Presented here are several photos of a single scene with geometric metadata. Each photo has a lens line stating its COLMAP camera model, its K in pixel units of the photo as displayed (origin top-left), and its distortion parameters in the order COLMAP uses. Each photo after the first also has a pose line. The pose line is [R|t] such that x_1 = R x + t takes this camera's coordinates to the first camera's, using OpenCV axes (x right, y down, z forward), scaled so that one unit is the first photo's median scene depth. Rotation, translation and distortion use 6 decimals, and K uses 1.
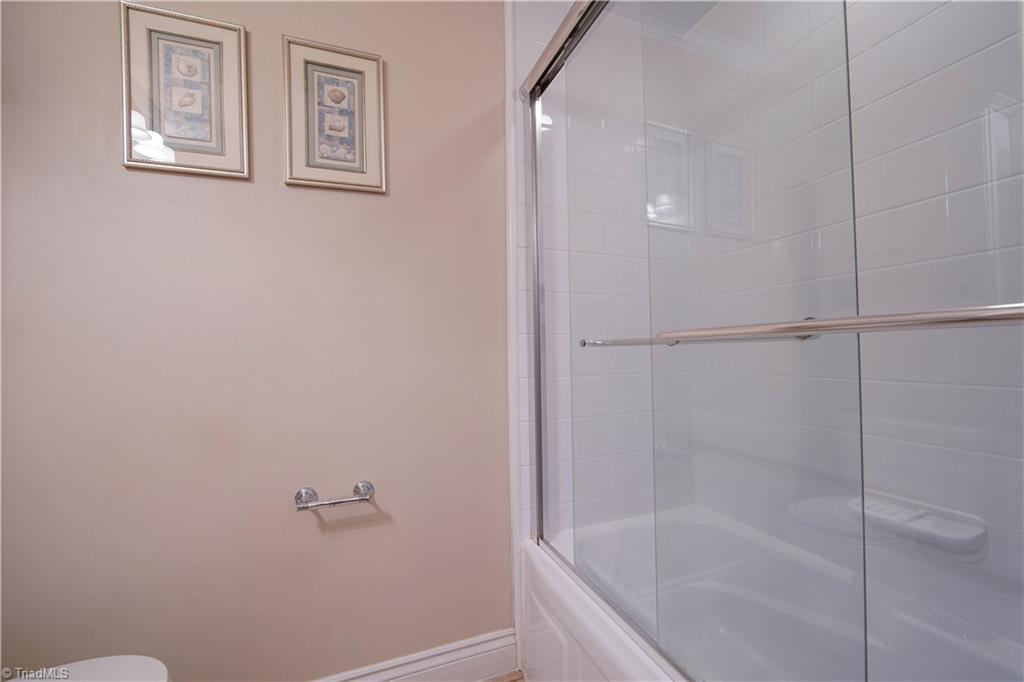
lens RADIAL K [[408.5, 0, 510.1], [0, 408.5, 347.5], [0, 0, 1]] dist [-0.015838, 0.003249]
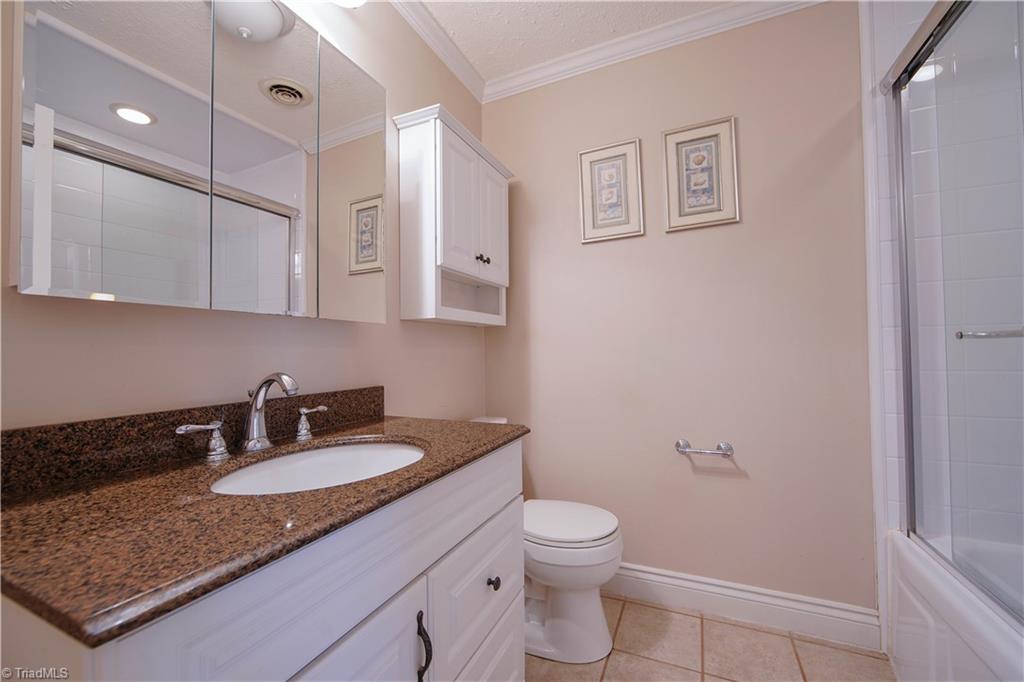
lens RADIAL K [[408.5, 0, 515.4], [0, 408.5, 340.5], [0, 0, 1]] dist [-0.015838, 0.003249]
pose [[0.698628, -0.013800, -0.715352, 0.114851], [0.008597, 0.999904, -0.010893, 0.003032], [0.715434, 0.001460, 0.698679, -0.409826]]
